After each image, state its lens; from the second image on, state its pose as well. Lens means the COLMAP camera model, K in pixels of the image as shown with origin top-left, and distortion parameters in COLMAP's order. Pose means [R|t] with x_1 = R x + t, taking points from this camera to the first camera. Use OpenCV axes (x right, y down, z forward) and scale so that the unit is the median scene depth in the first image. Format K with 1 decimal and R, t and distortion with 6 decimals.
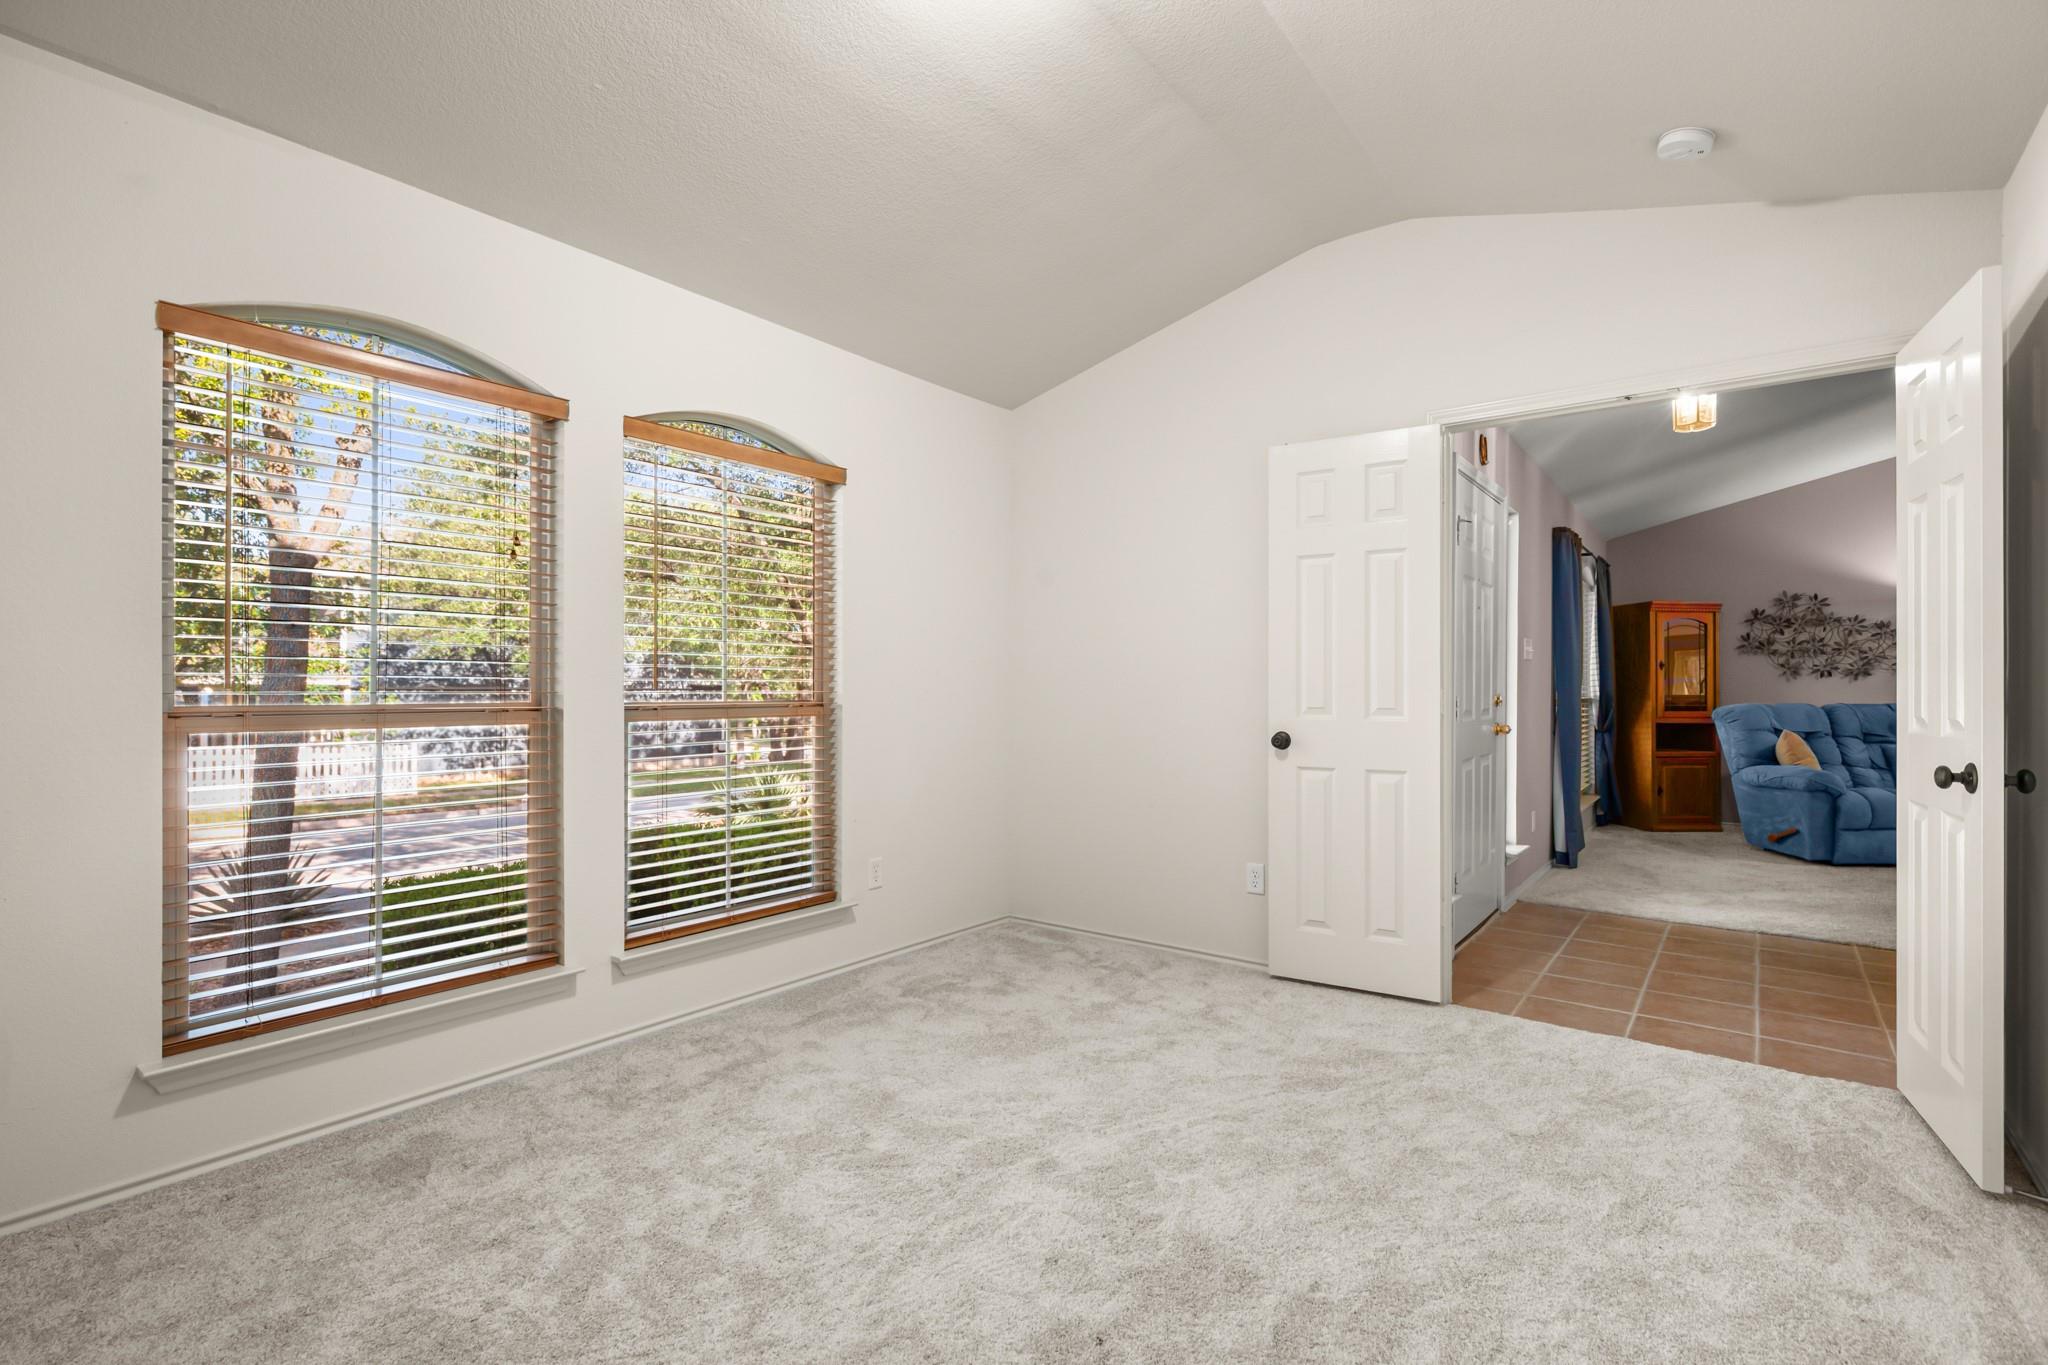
lens RADIAL K [[950.0, 0, 1024.0], [0, 950.0, 682.5], [0, 0, 1]] dist [0.000236, 0.000074]
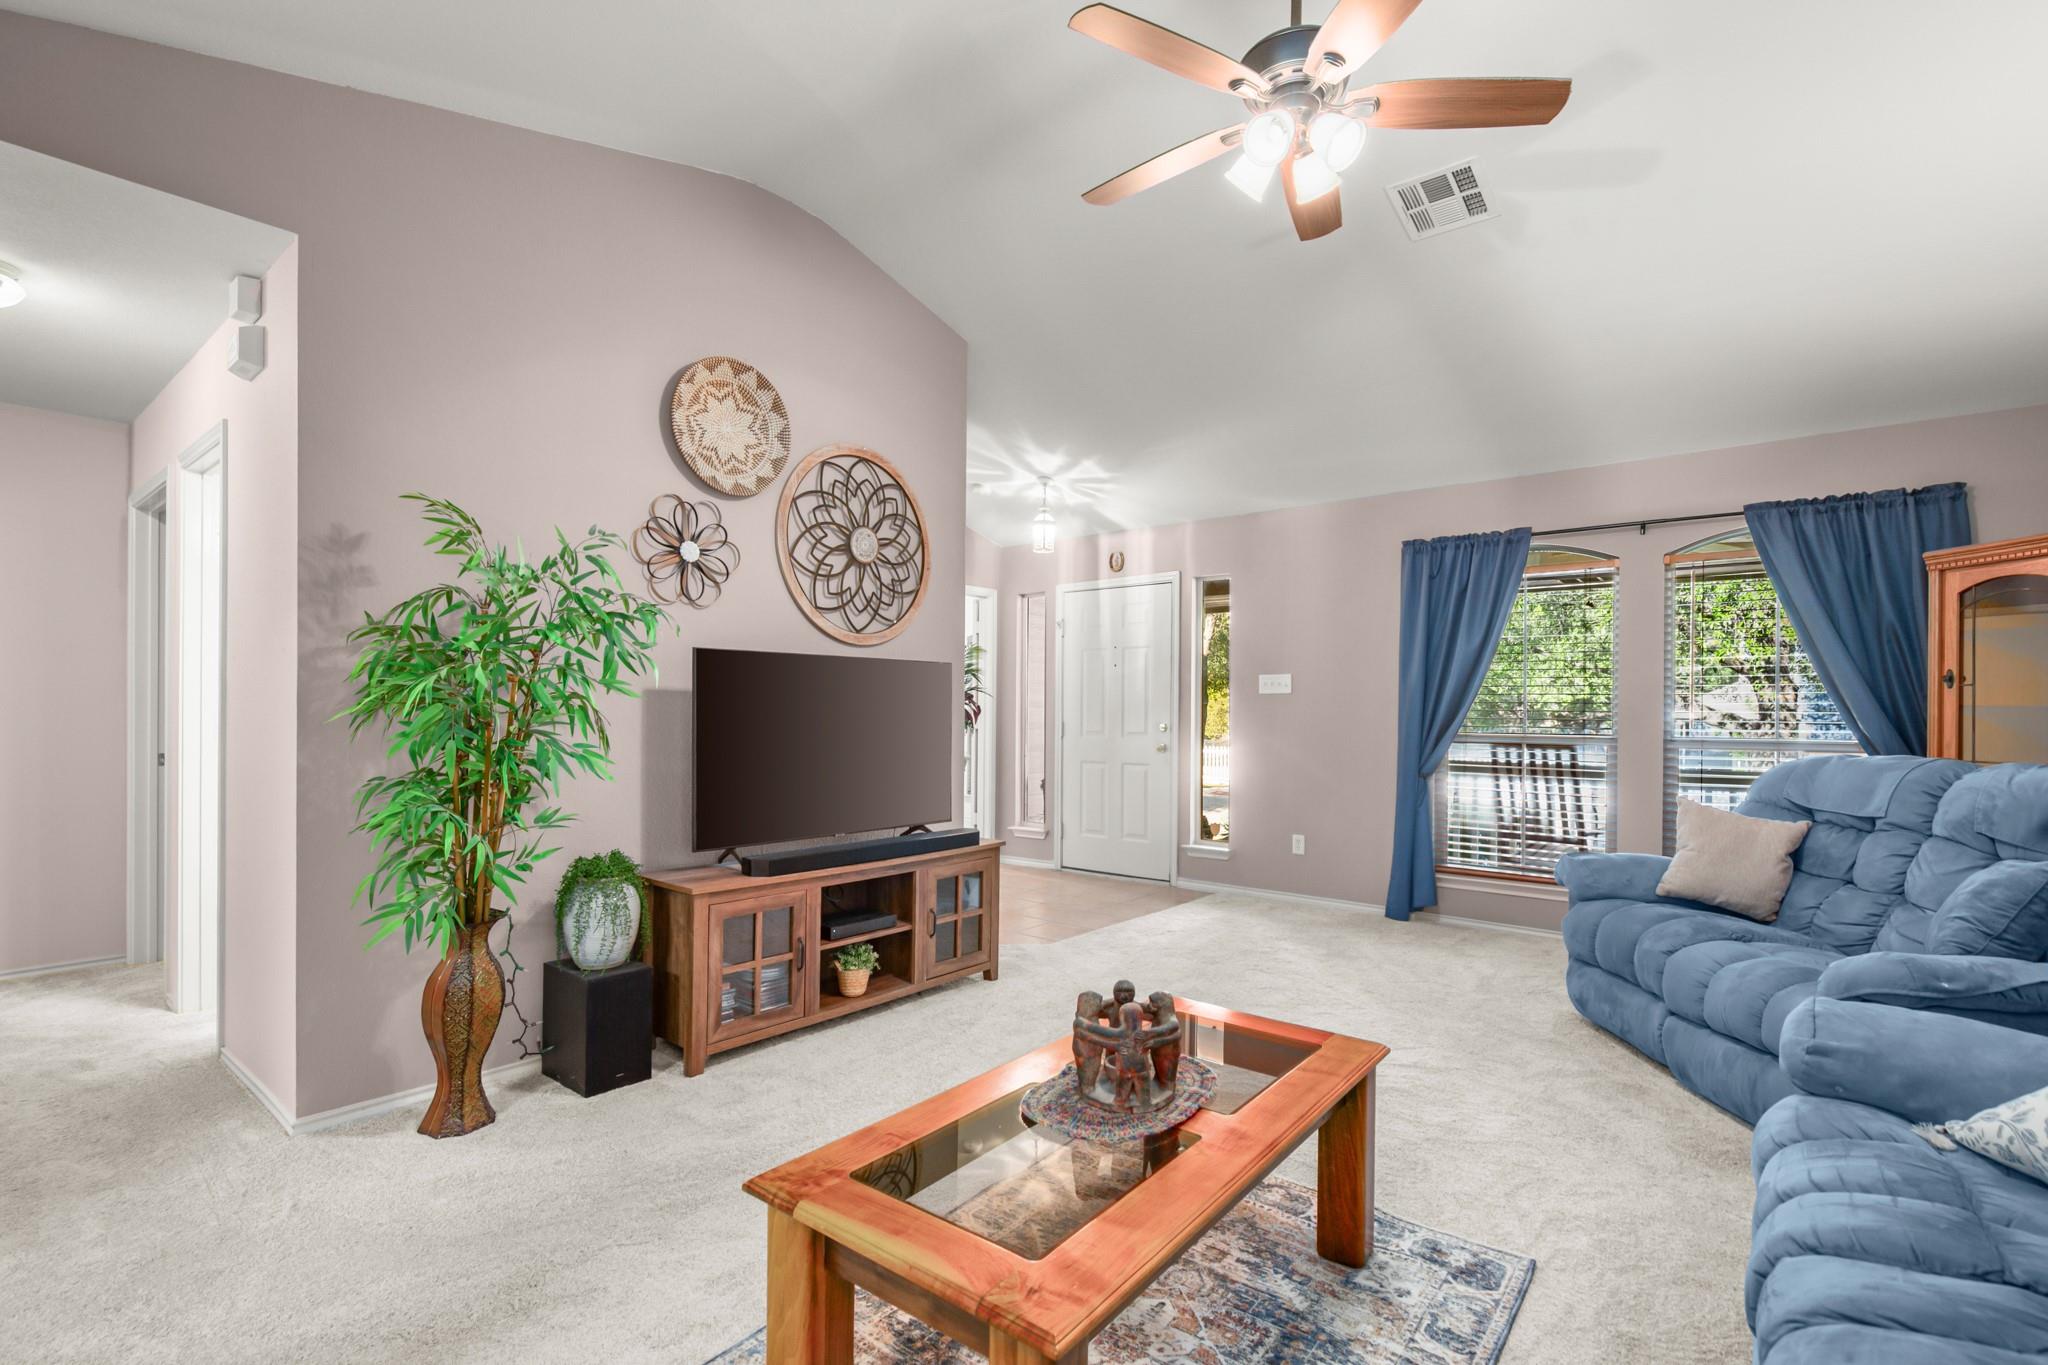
lens RADIAL K [[937.0, 0, 1018.6], [0, 937.0, 714.8], [0, 0, 1]] dist [-0.001792, -0.000405]
pose [[-0.037901, -0.005110, -0.999268, 1.159297], [-0.010944, 0.999929, -0.004698, 0.007427], [0.999222, 0.010758, -0.037955, 0.534548]]
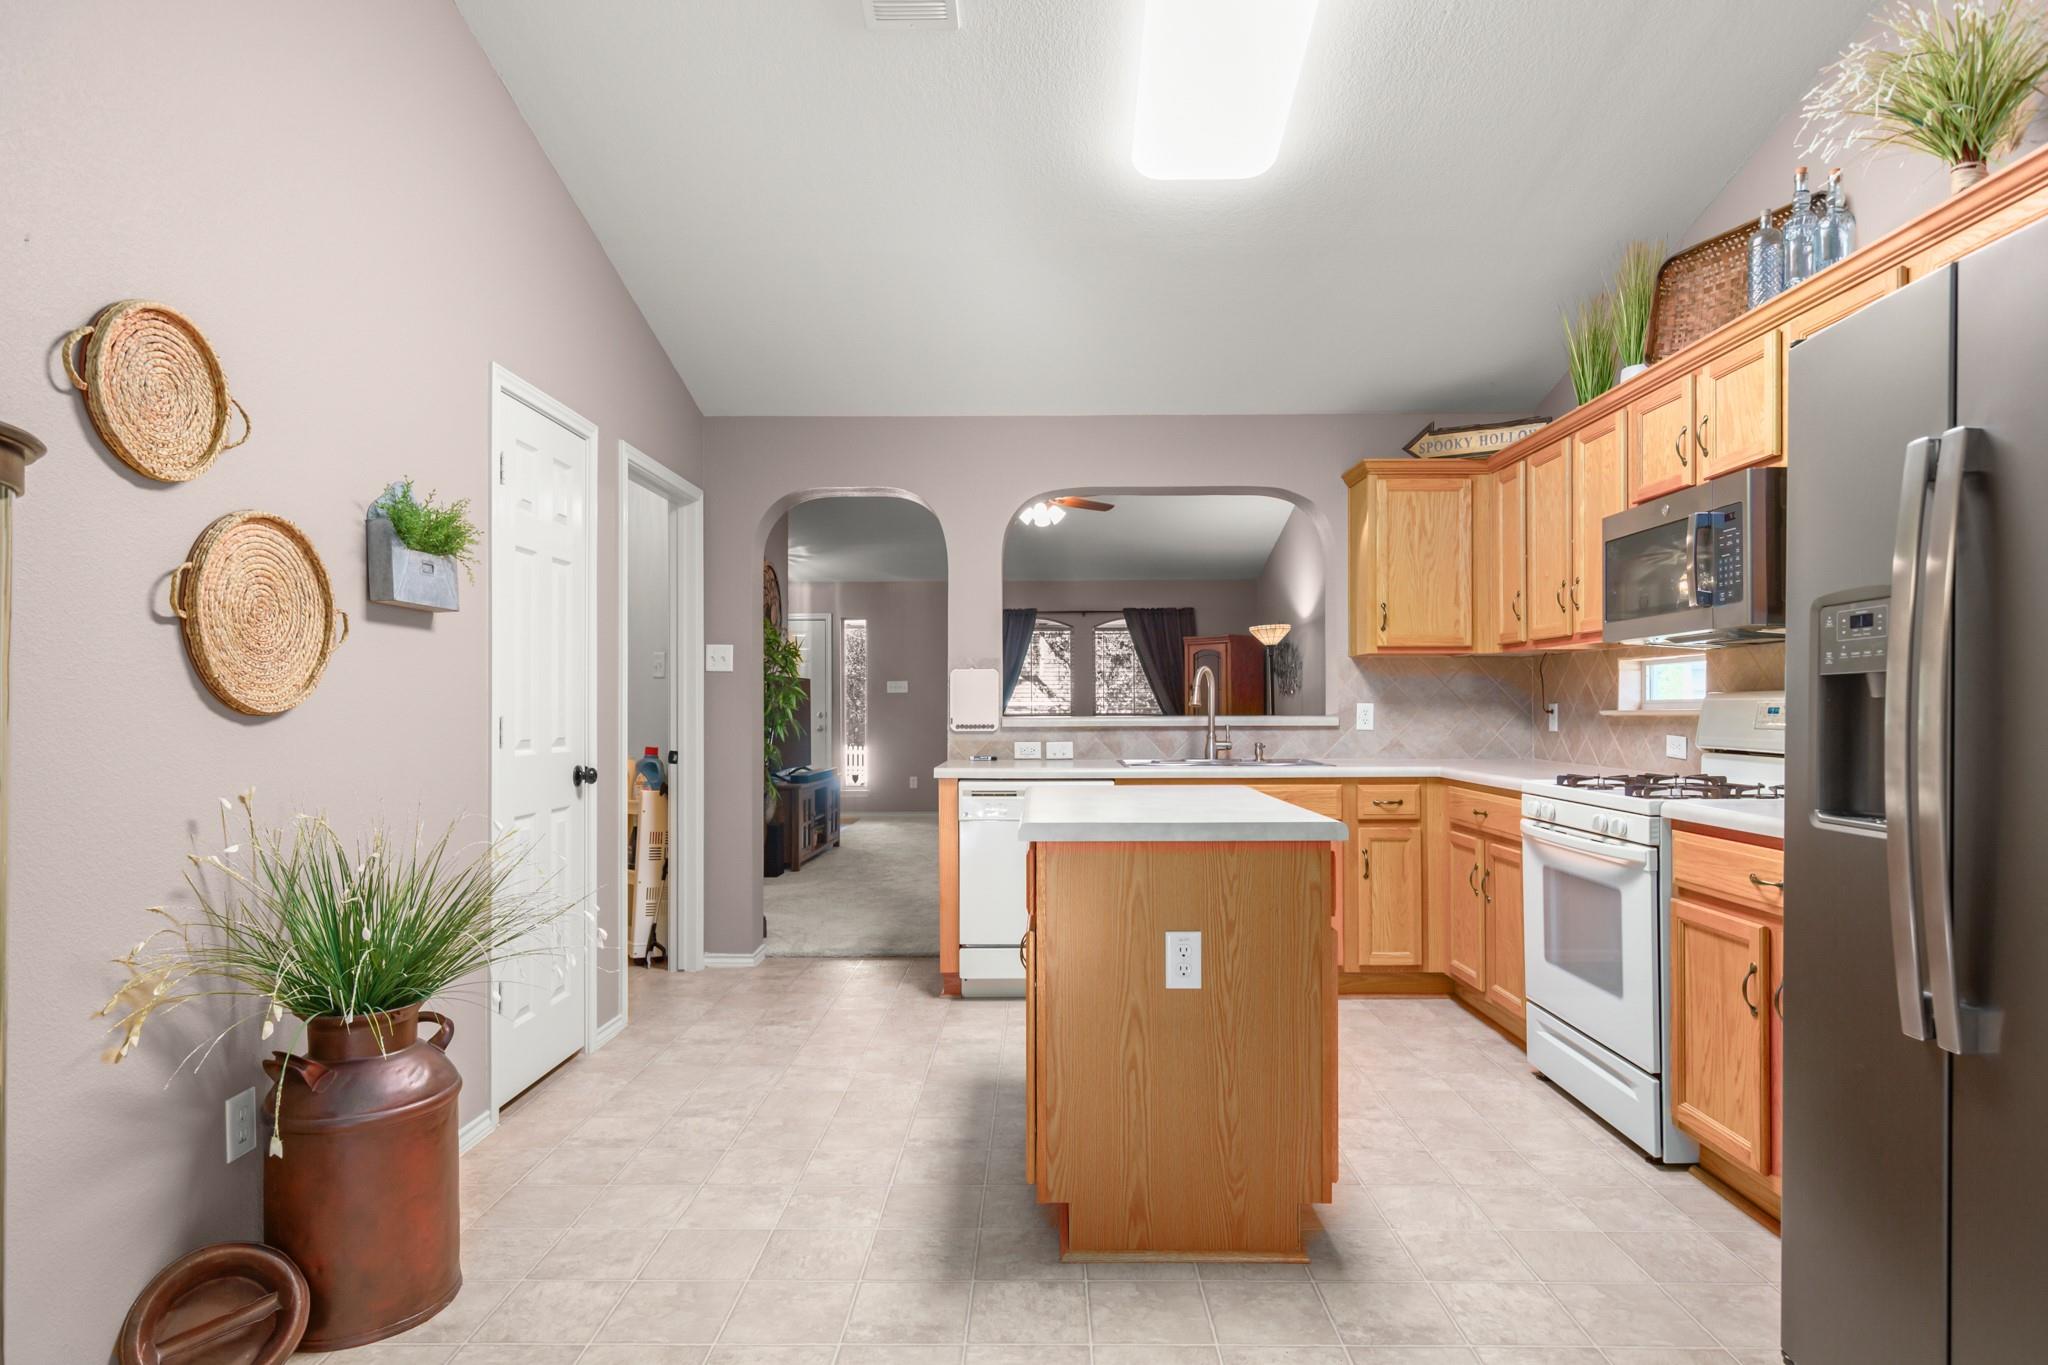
lens RADIAL K [[1161.4, 0, 1024.0], [0, 1161.4, 682.5], [0, 0, 1]] dist [-0.000214, -0.000050]
pose [[0.591351, -0.029226, -0.805885, 1.751260], [0.009349, 0.999524, -0.029389, 0.017449], [0.806360, 0.009845, 0.591343, -0.076723]]
